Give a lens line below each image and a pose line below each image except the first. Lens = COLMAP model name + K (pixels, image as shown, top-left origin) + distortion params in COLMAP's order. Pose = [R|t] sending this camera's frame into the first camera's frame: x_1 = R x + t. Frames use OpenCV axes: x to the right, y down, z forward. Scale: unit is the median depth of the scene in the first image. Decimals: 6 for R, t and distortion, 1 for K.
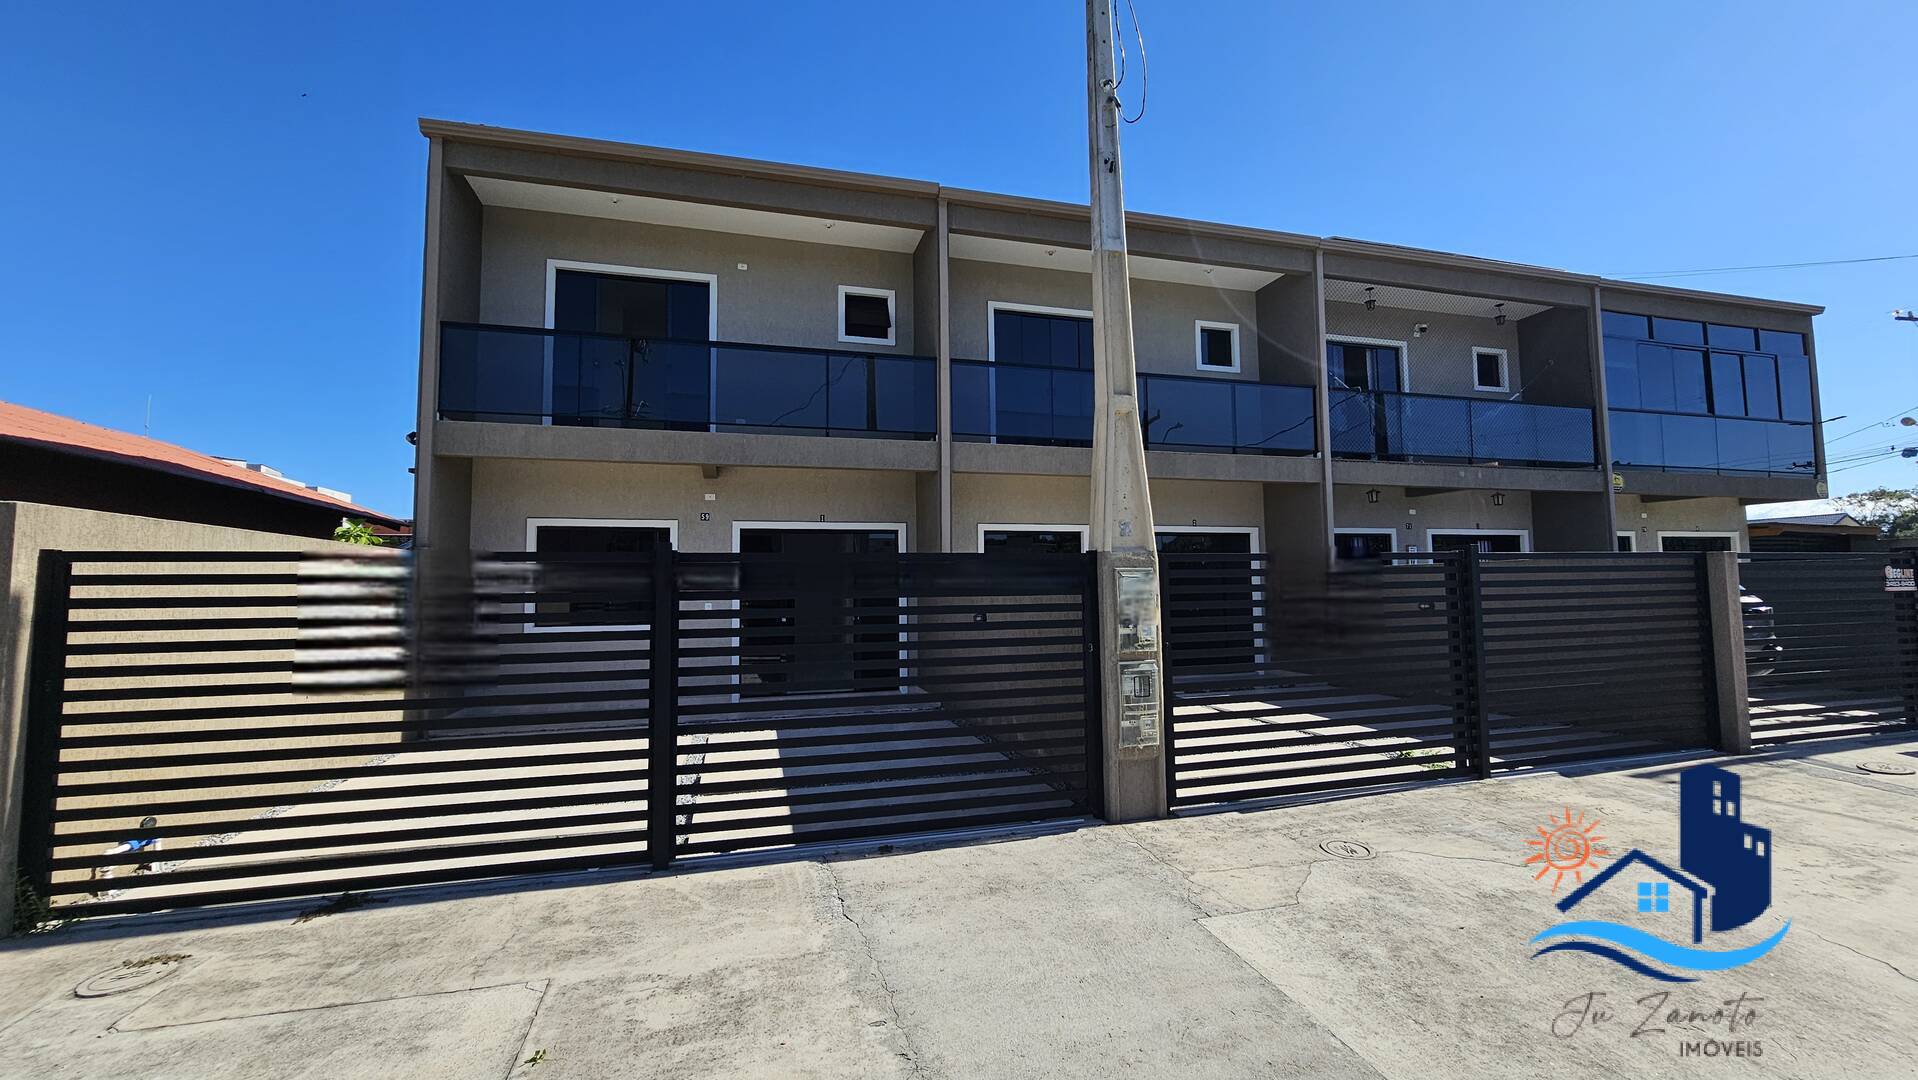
lens RADIAL K [[785.8, 0, 971.9], [0, 785.8, 533.8], [0, 0, 1]] dist [-0.009018, 0.001426]
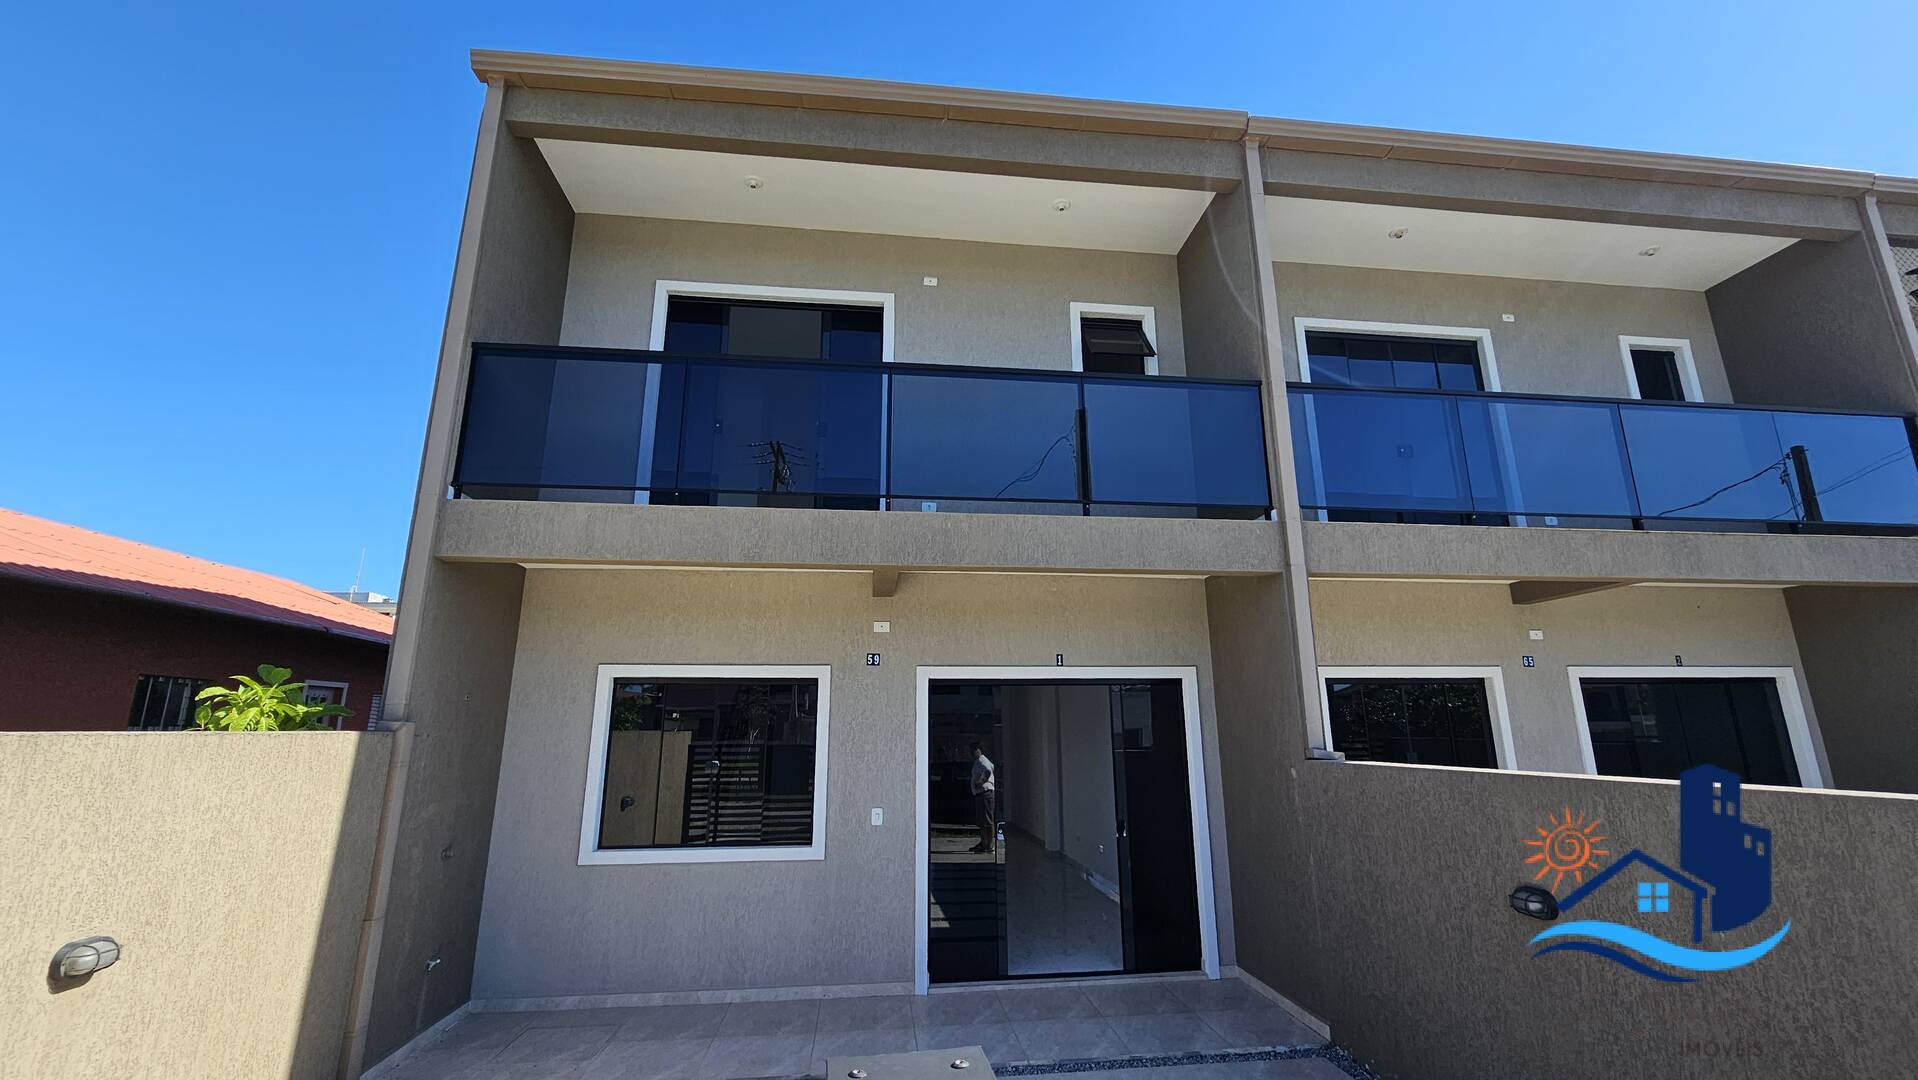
lens RADIAL K [[785.8, 0, 971.7], [0, 785.8, 538.0], [0, 0, 1]] dist [-0.009018, 0.001426]
pose [[0.986392, -0.035222, -0.160593, -0.198503], [0.007744, 0.985652, -0.168613, -0.013678], [0.164227, 0.165075, 0.972512, 0.489421]]
